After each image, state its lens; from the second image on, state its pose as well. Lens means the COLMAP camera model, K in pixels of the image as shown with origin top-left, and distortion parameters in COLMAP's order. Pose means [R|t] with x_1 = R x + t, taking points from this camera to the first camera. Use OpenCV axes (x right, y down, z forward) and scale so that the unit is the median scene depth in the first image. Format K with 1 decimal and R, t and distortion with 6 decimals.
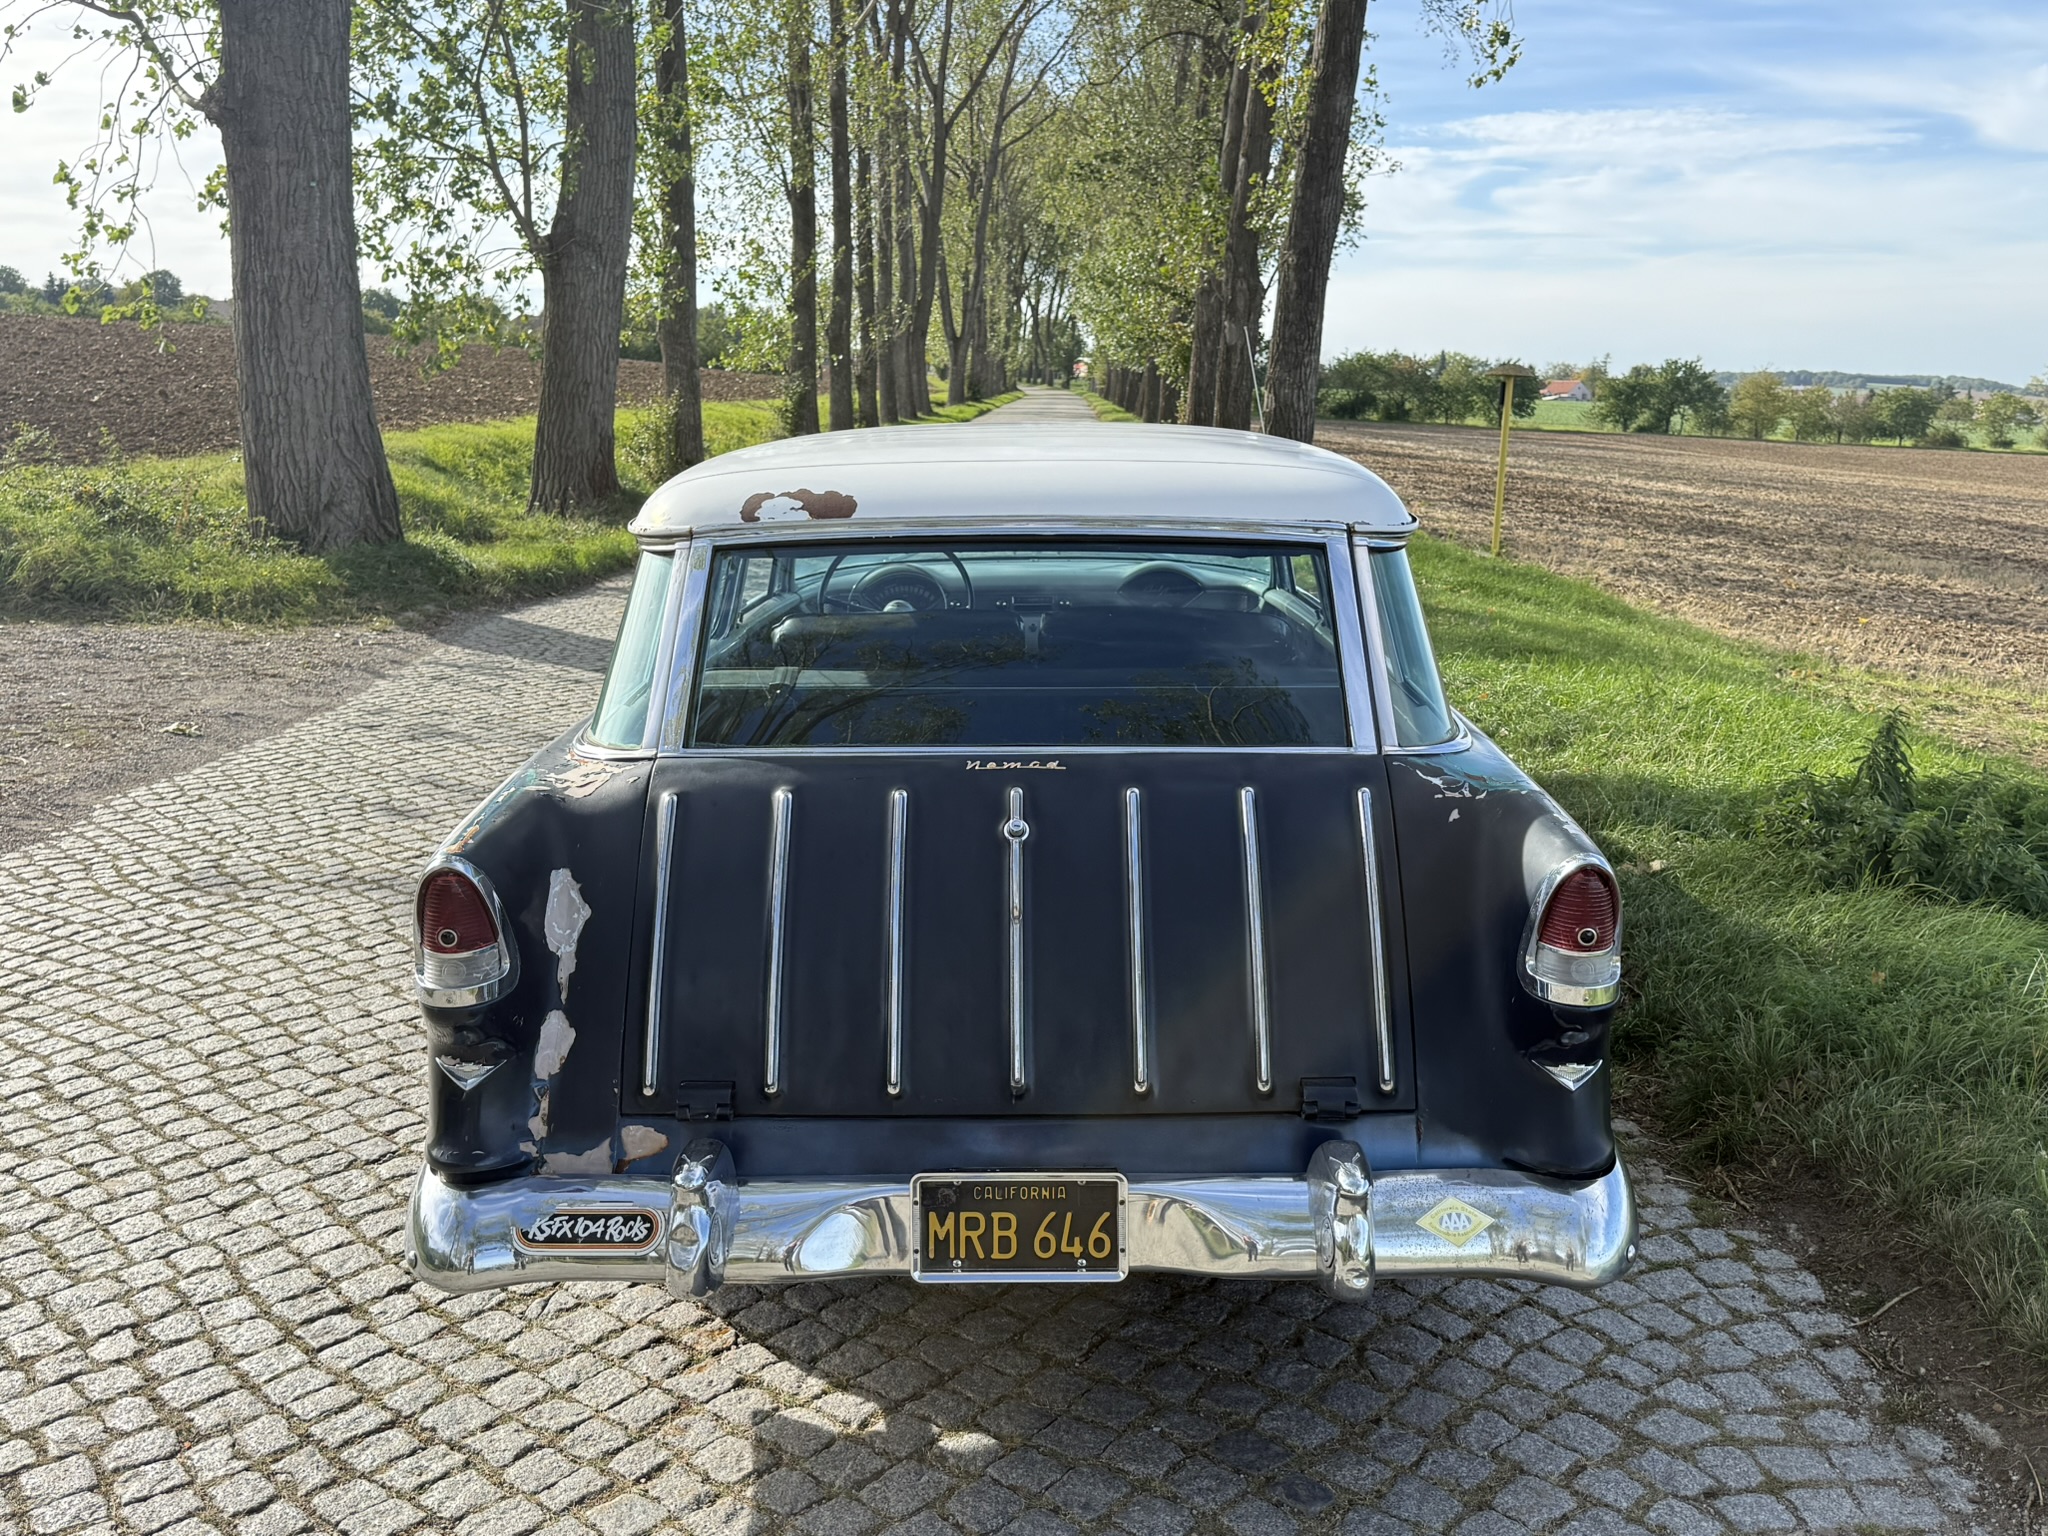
lens RADIAL K [[1889.7, 0, 1002.0], [0, 1889.7, 757.8], [0, 0, 1]] dist [0.025377, 0.000000]
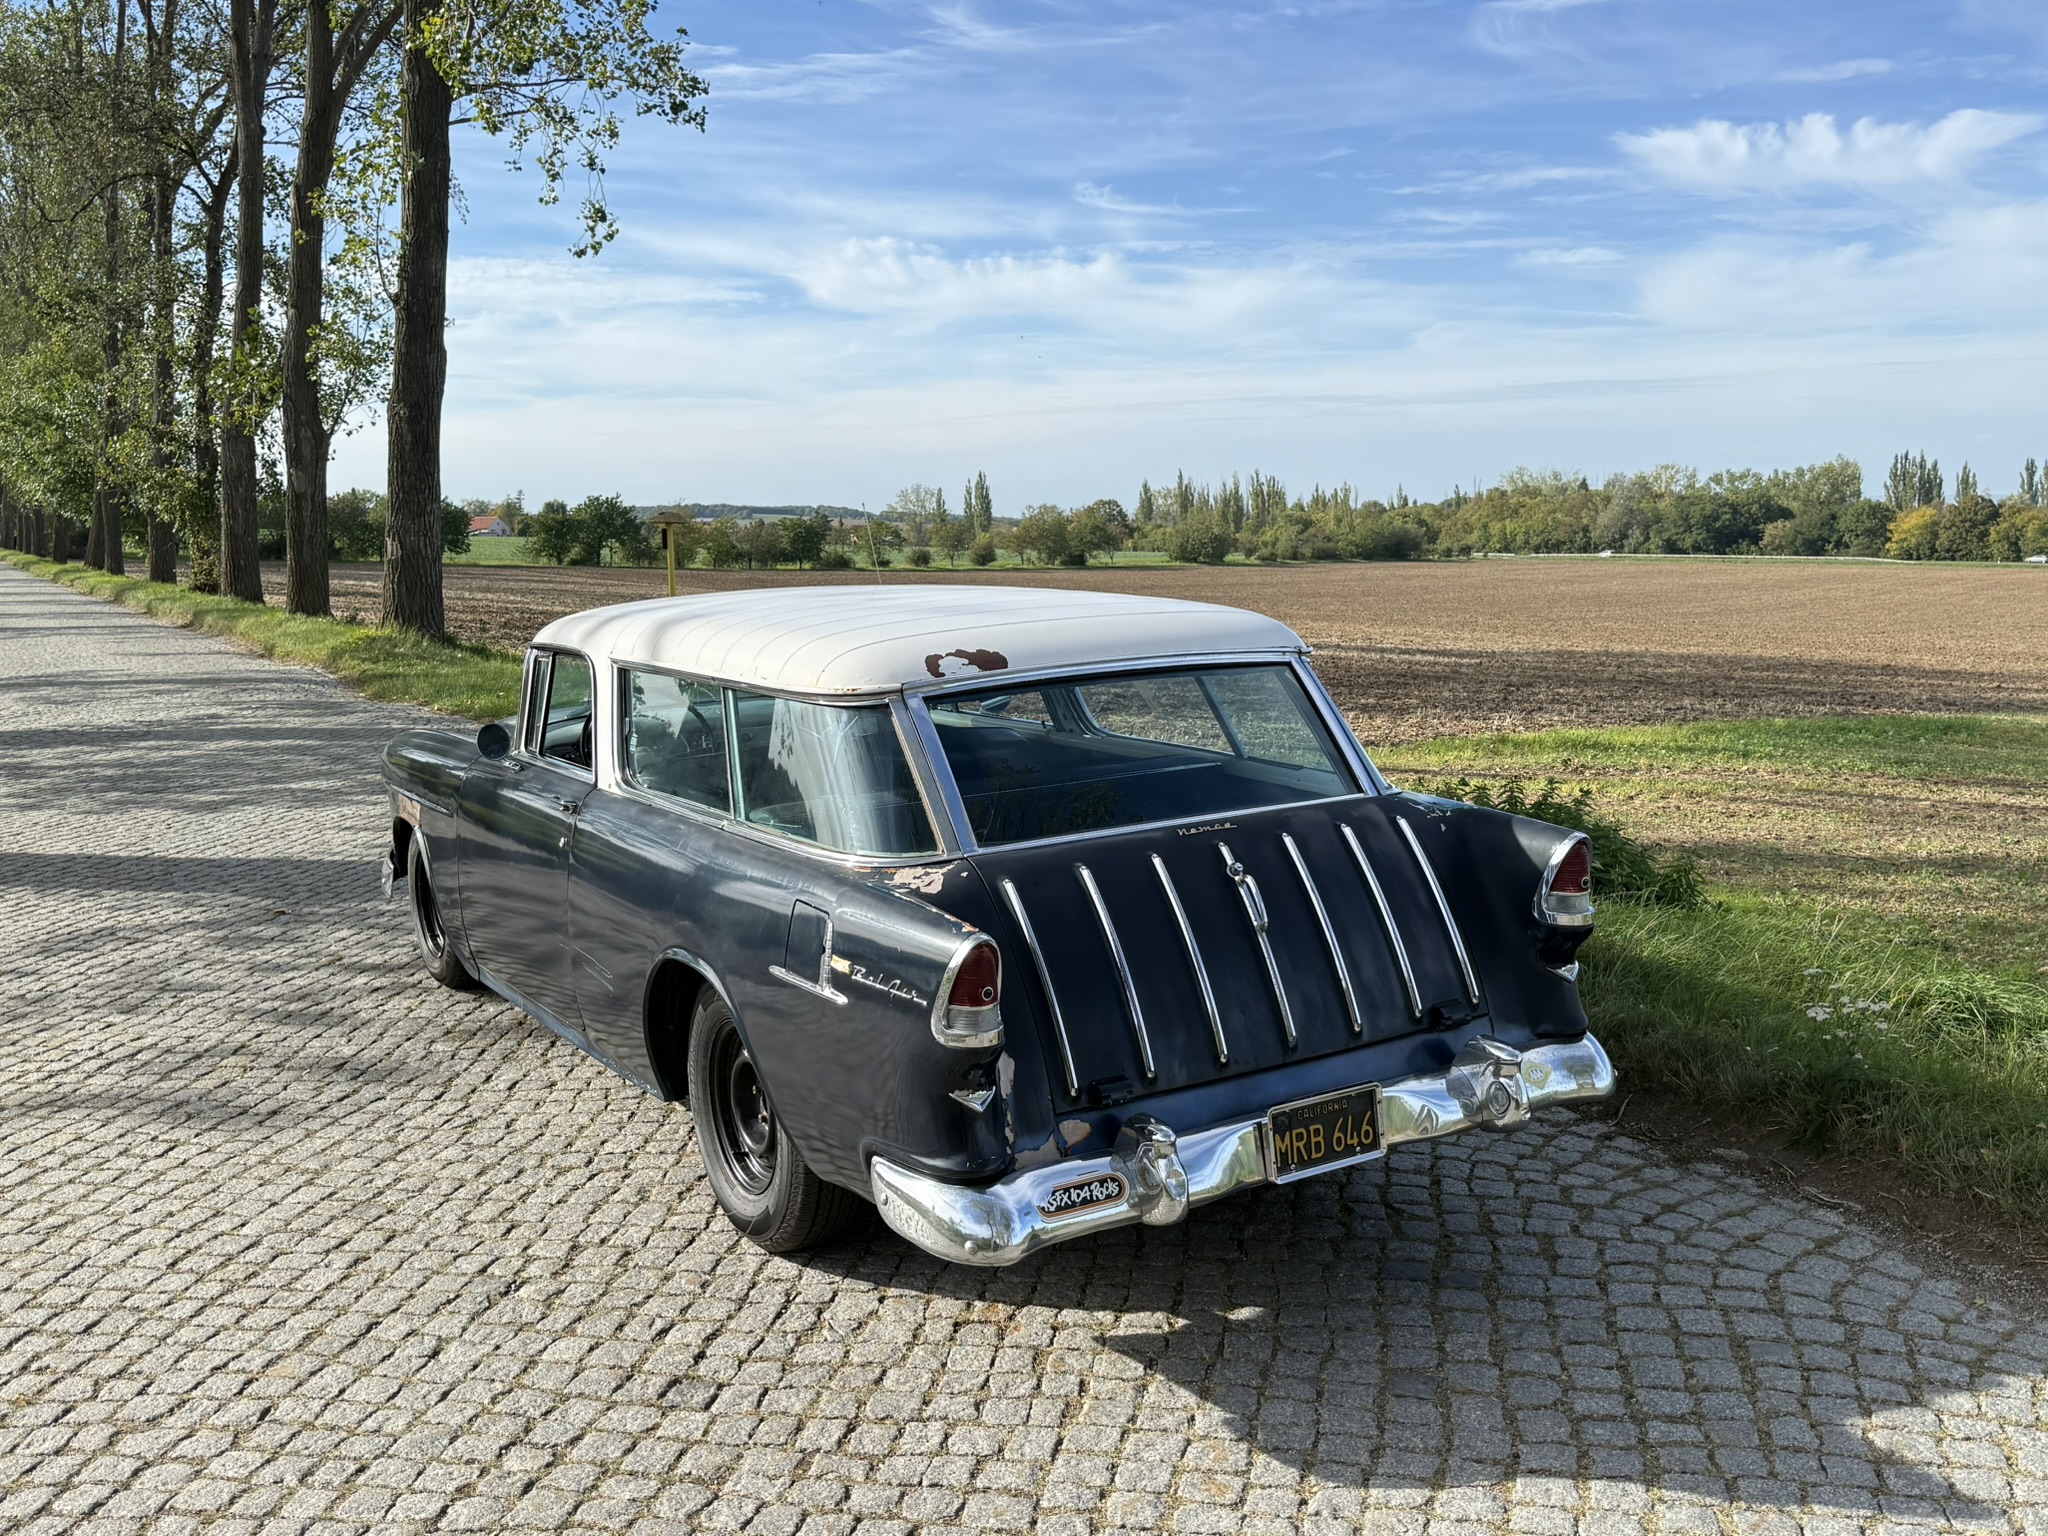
lens RADIAL K [[1889.7, 0, 1016.3], [0, 1889.7, 782.6], [0, 0, 1]] dist [0.025377, 0.000000]
pose [[0.844222, -0.103191, 0.525967, -0.226078], [0.133131, 0.990911, -0.019277, -0.006013], [-0.519197, 0.086296, 0.850287, -0.035499]]
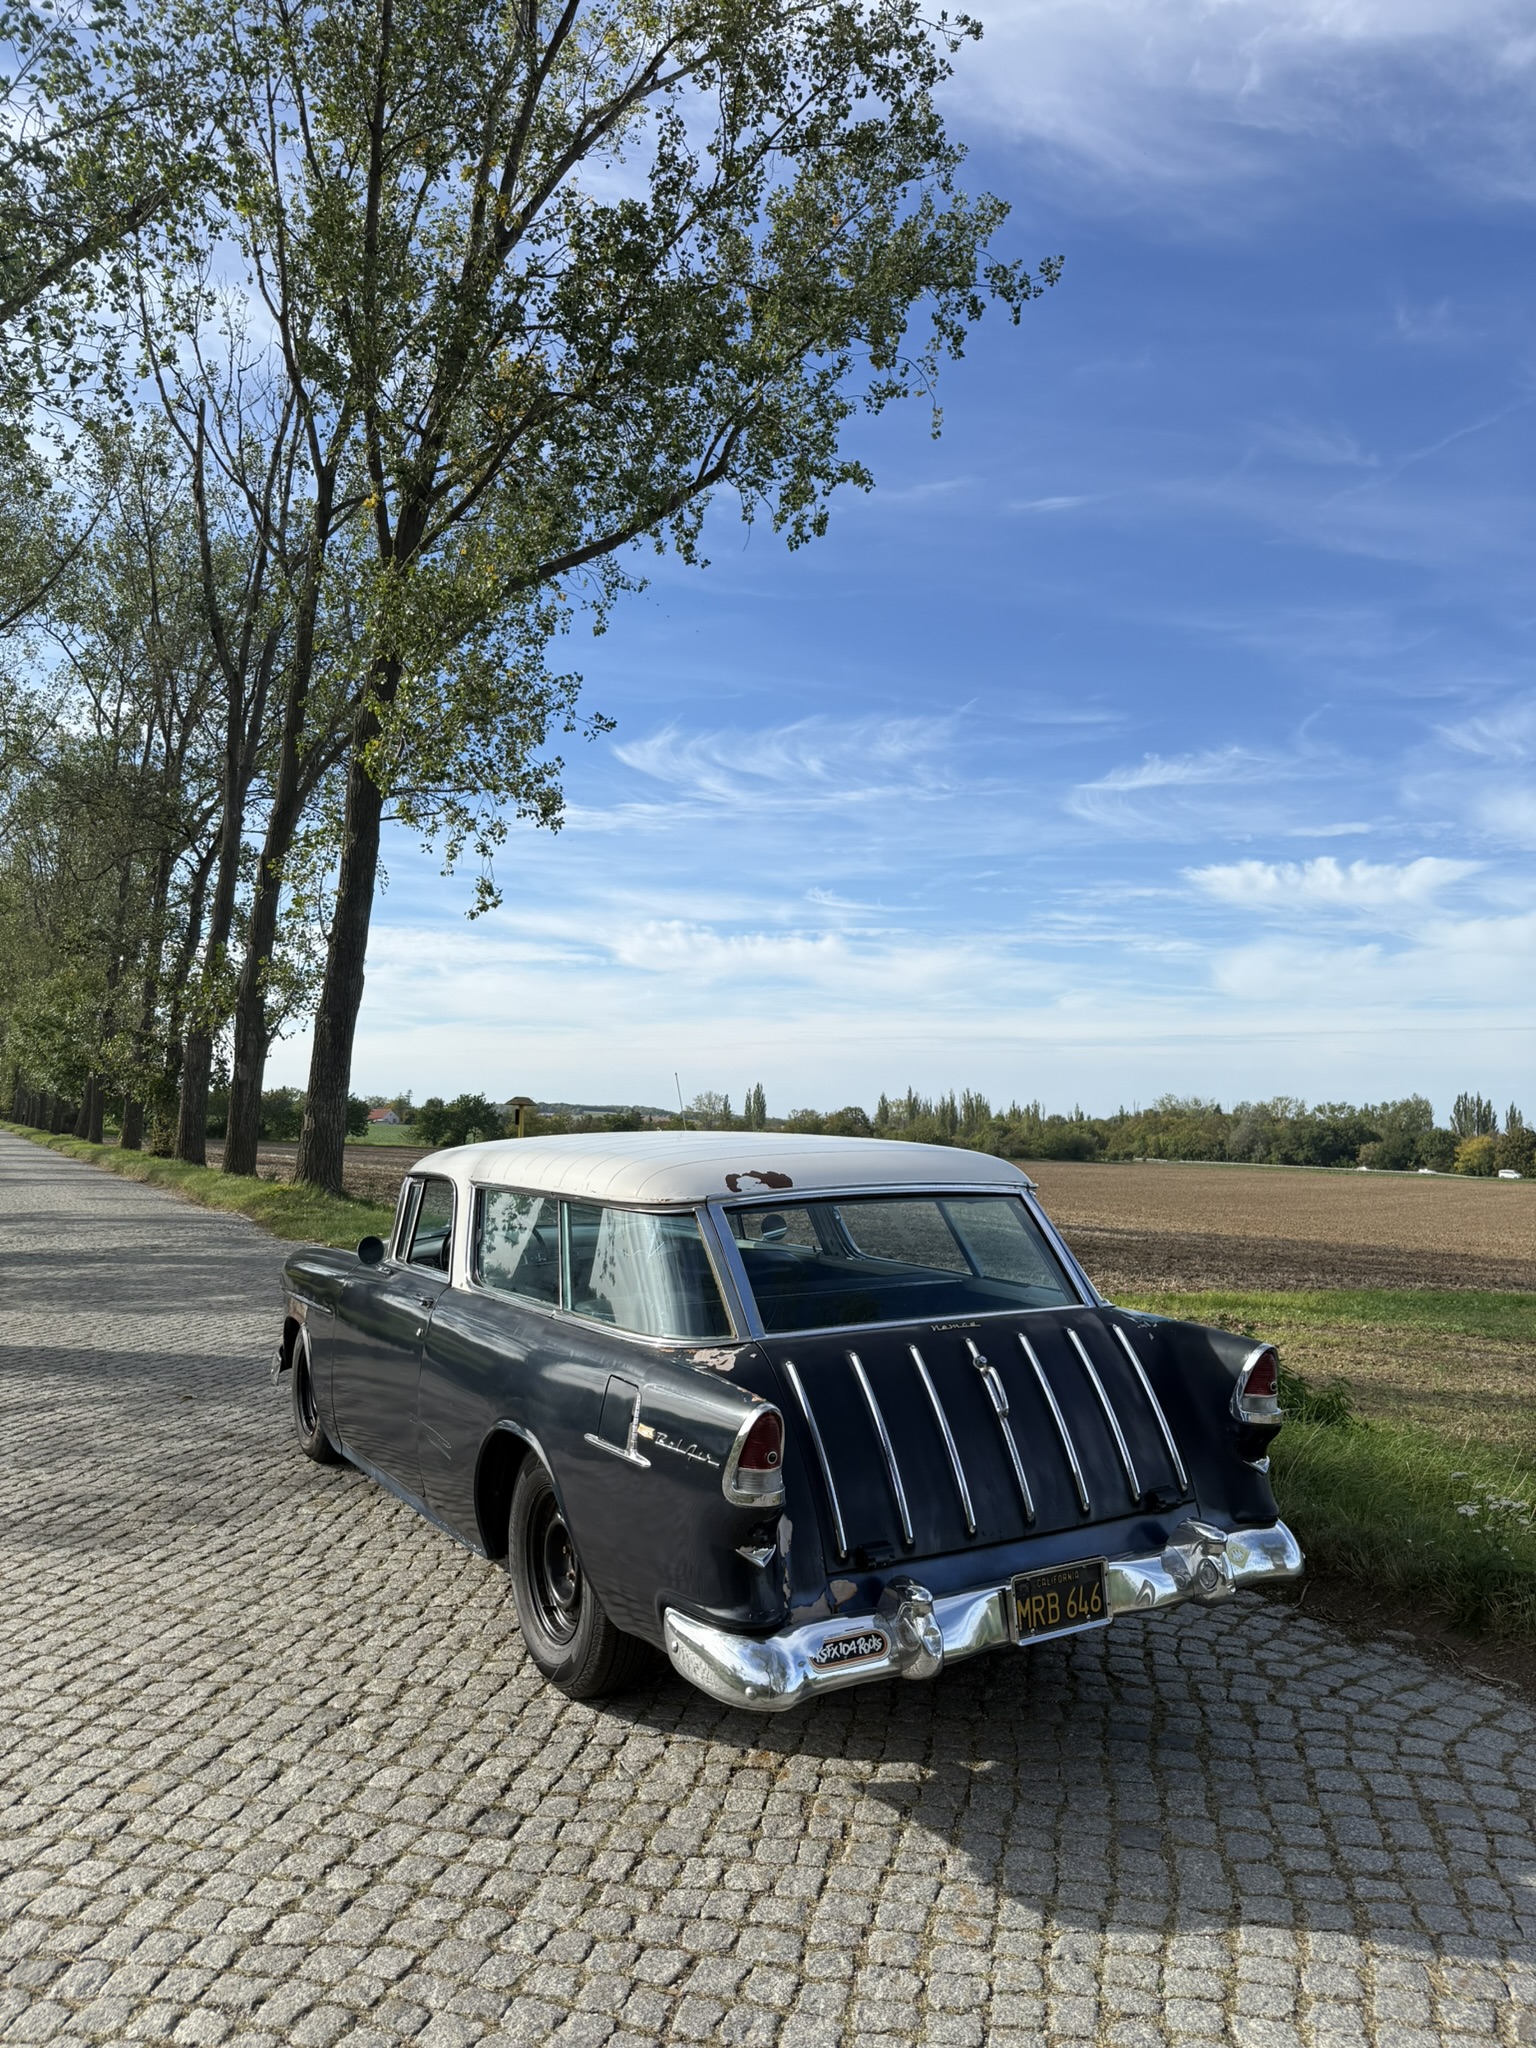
lens RADIAL K [[1458.0, 0, 762.2], [0, 1458.0, 1035.6], [0, 0, 1]] dist [0.024290, -0.034726]
pose [[0.852653, 0.025007, 0.521879, -0.220318], [0.103271, 0.971082, -0.215257, 0.003160], [-0.512170, 0.237434, 0.825413, -0.015811]]
